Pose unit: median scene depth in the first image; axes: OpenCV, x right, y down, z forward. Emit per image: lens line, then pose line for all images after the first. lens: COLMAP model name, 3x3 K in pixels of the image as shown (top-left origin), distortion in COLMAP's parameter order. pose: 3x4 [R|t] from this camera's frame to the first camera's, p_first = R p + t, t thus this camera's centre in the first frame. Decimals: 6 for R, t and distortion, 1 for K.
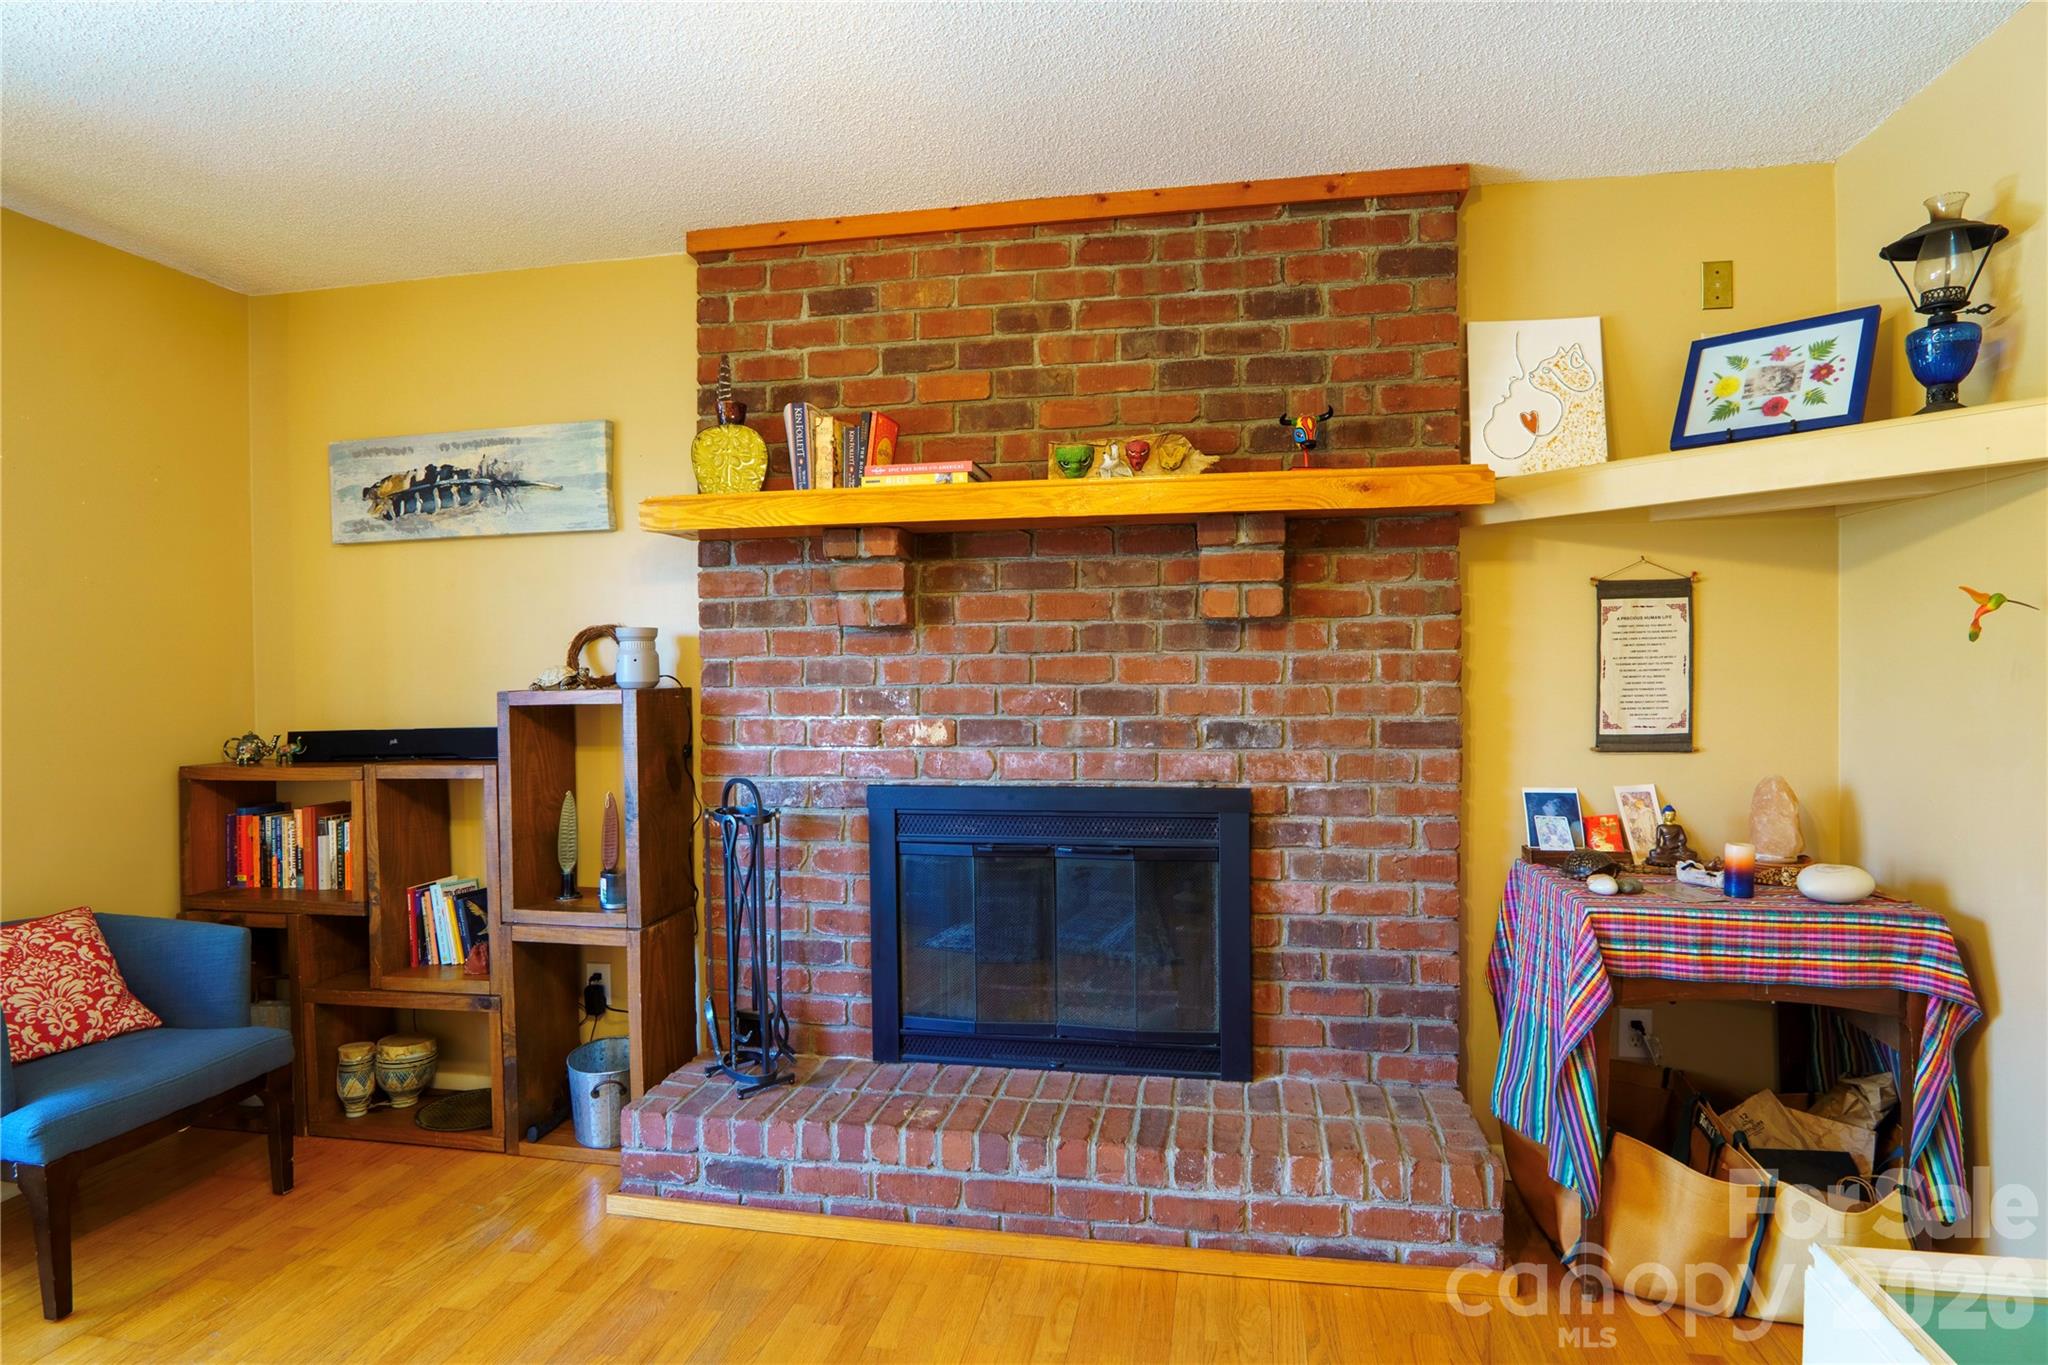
lens RADIAL K [[1086.6, 0, 1031.2], [0, 1086.6, 681.2], [0, 0, 1]] dist [-0.029349, 0.003412]
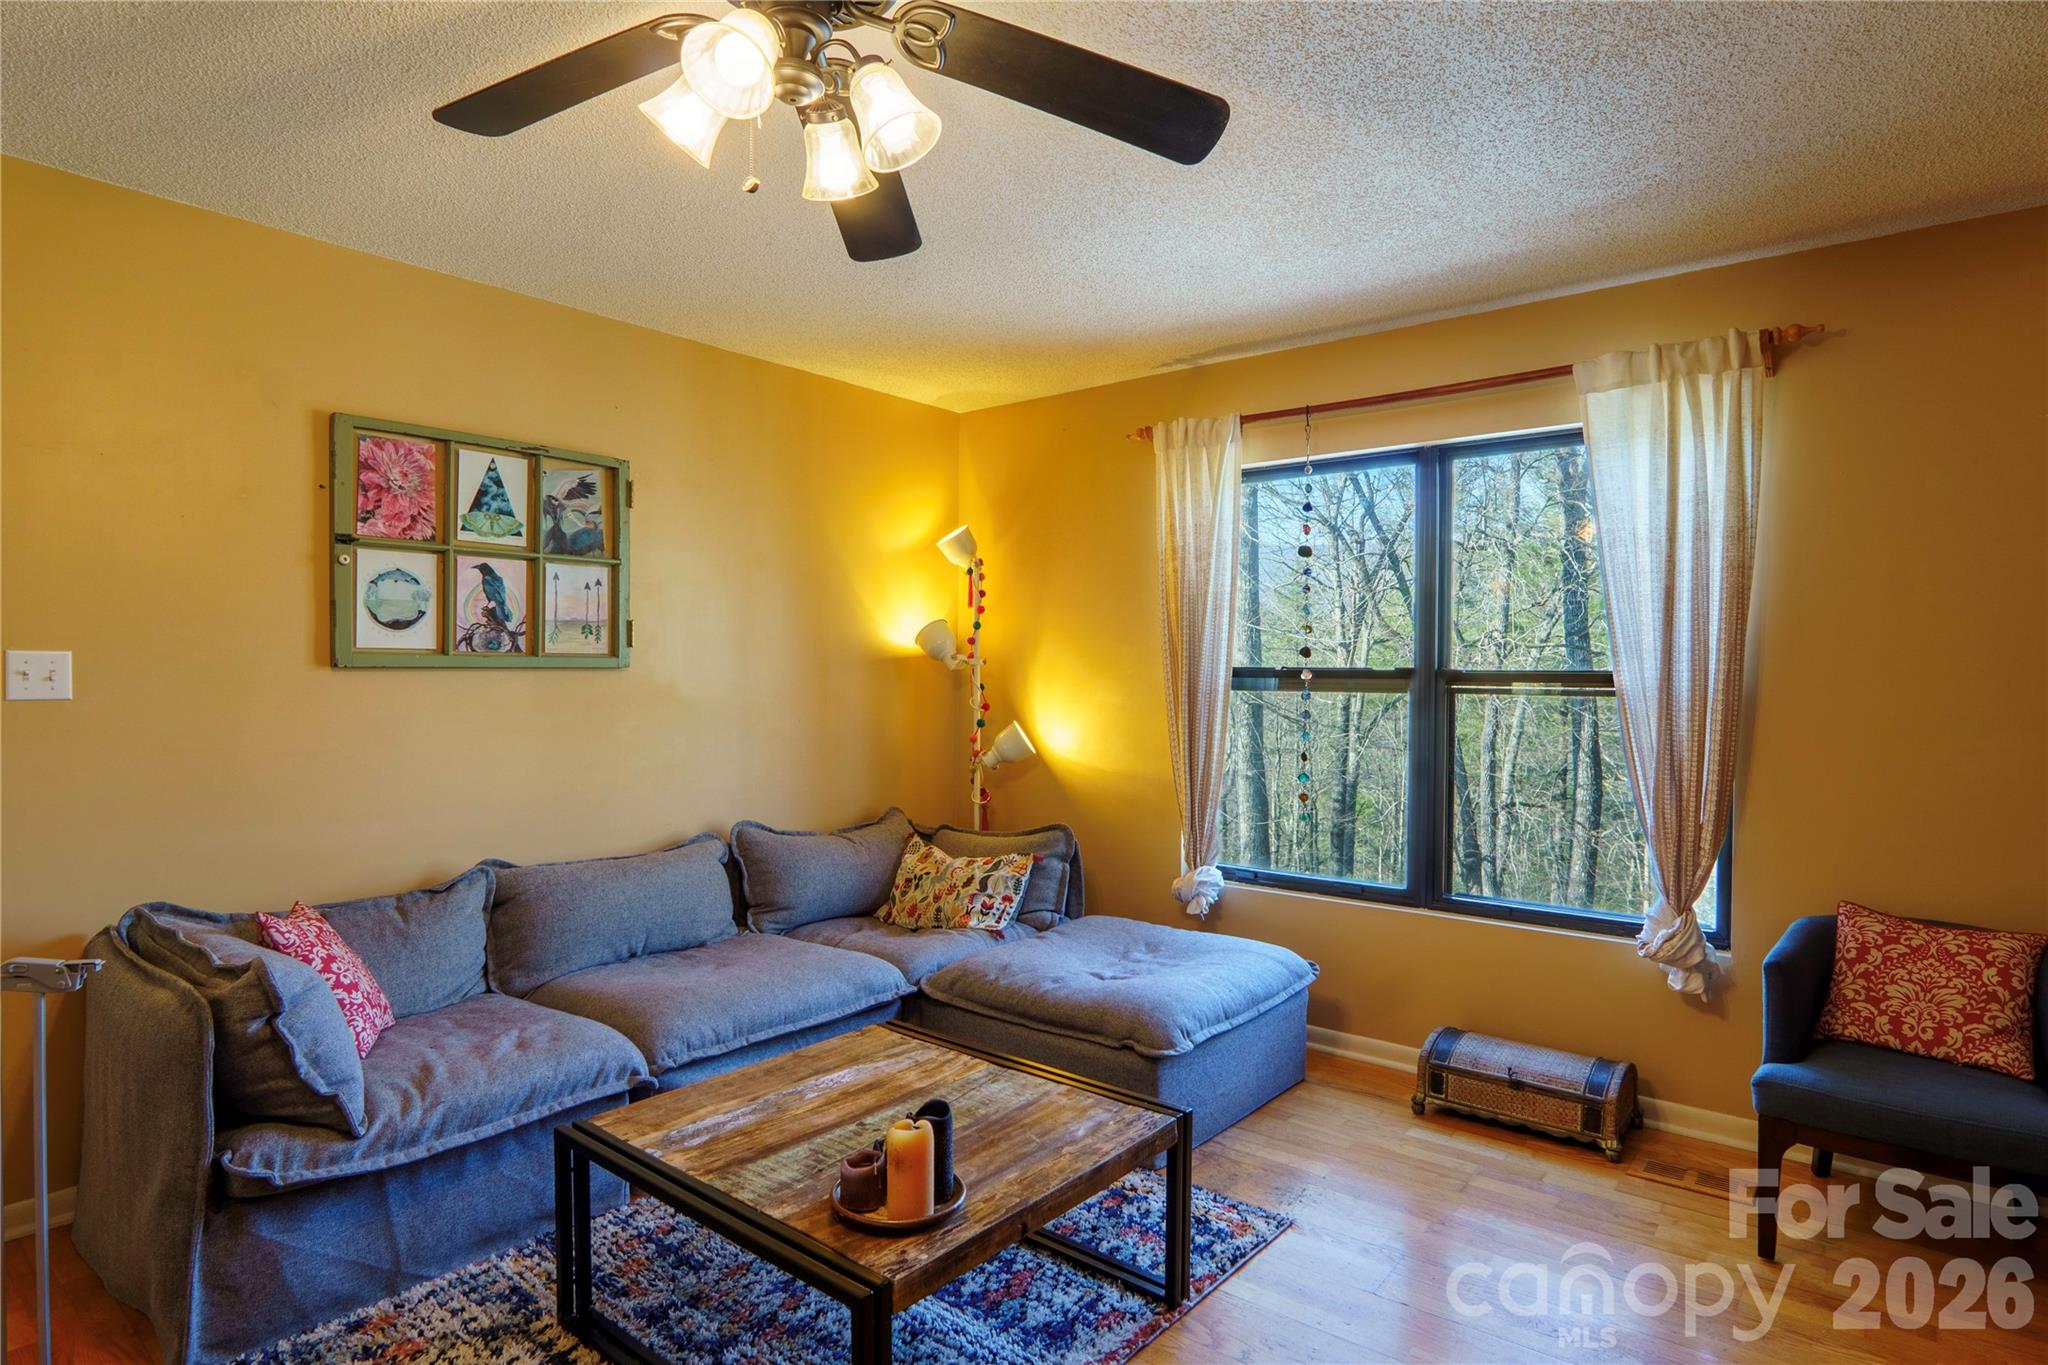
lens RADIAL K [[1086.6, 0, 1023.3], [0, 1086.6, 676.3], [0, 0, 1]] dist [-0.029349, 0.003412]
pose [[-0.474914, 0.008017, -0.879996, 0.345344], [-0.018002, 0.999661, 0.018823, -0.014308], [0.879848, 0.024781, -0.474609, 0.656206]]
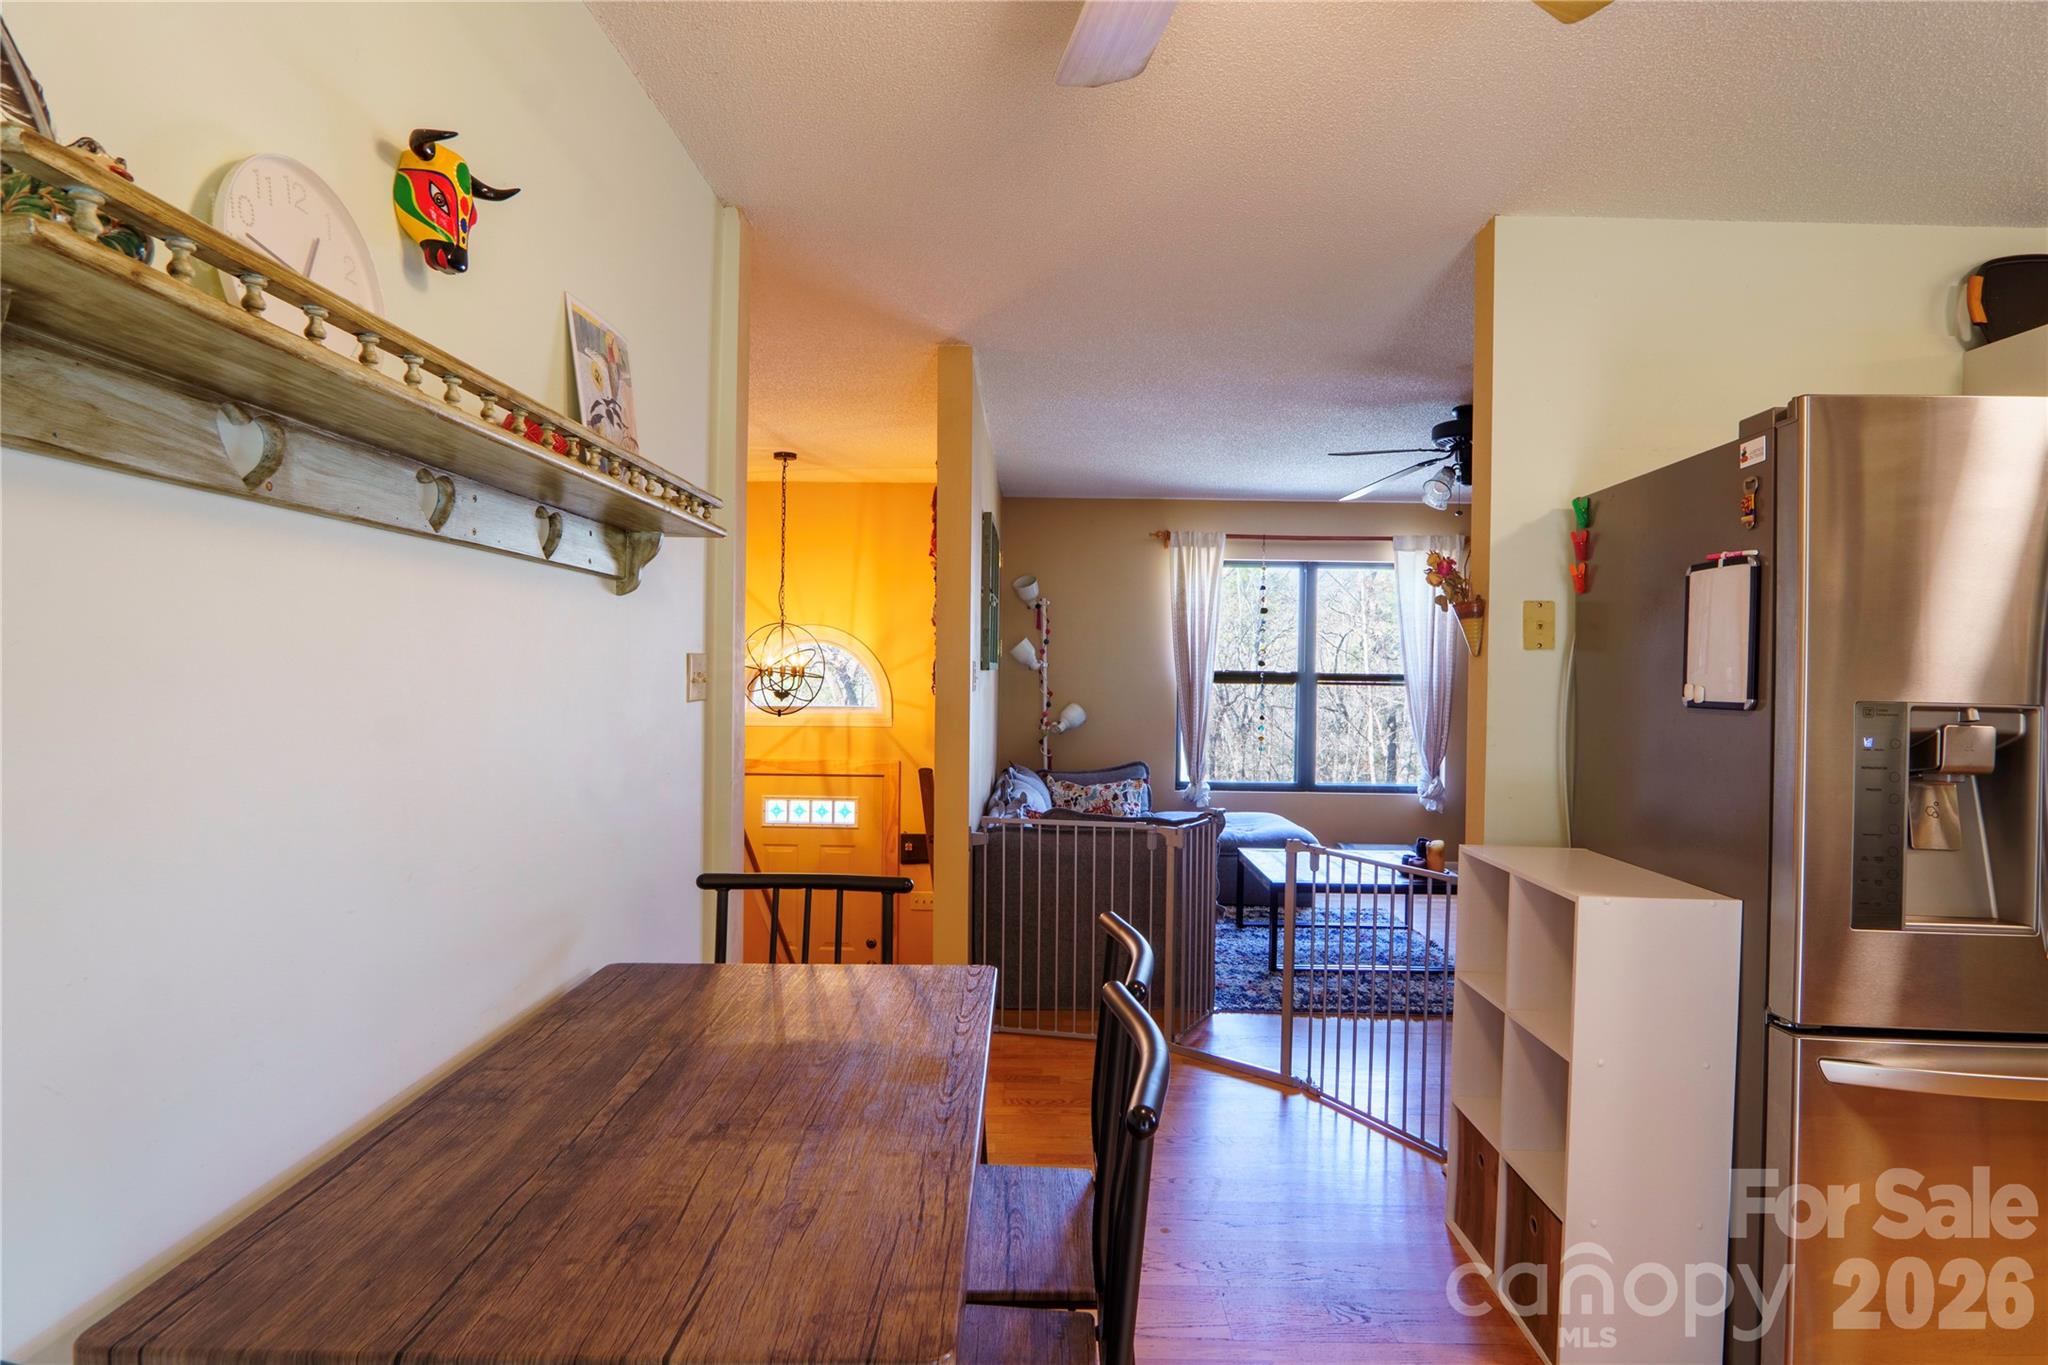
lens RADIAL K [[1086.6, 0, 1014.3], [0, 1086.6, 671.6], [0, 0, 1]] dist [-0.029349, 0.003412]
pose [[0.158725, 0.008718, -0.987284, 1.582681], [-0.028495, 0.999585, 0.004245, -0.000445], [0.986912, 0.027459, 0.158907, -0.728783]]
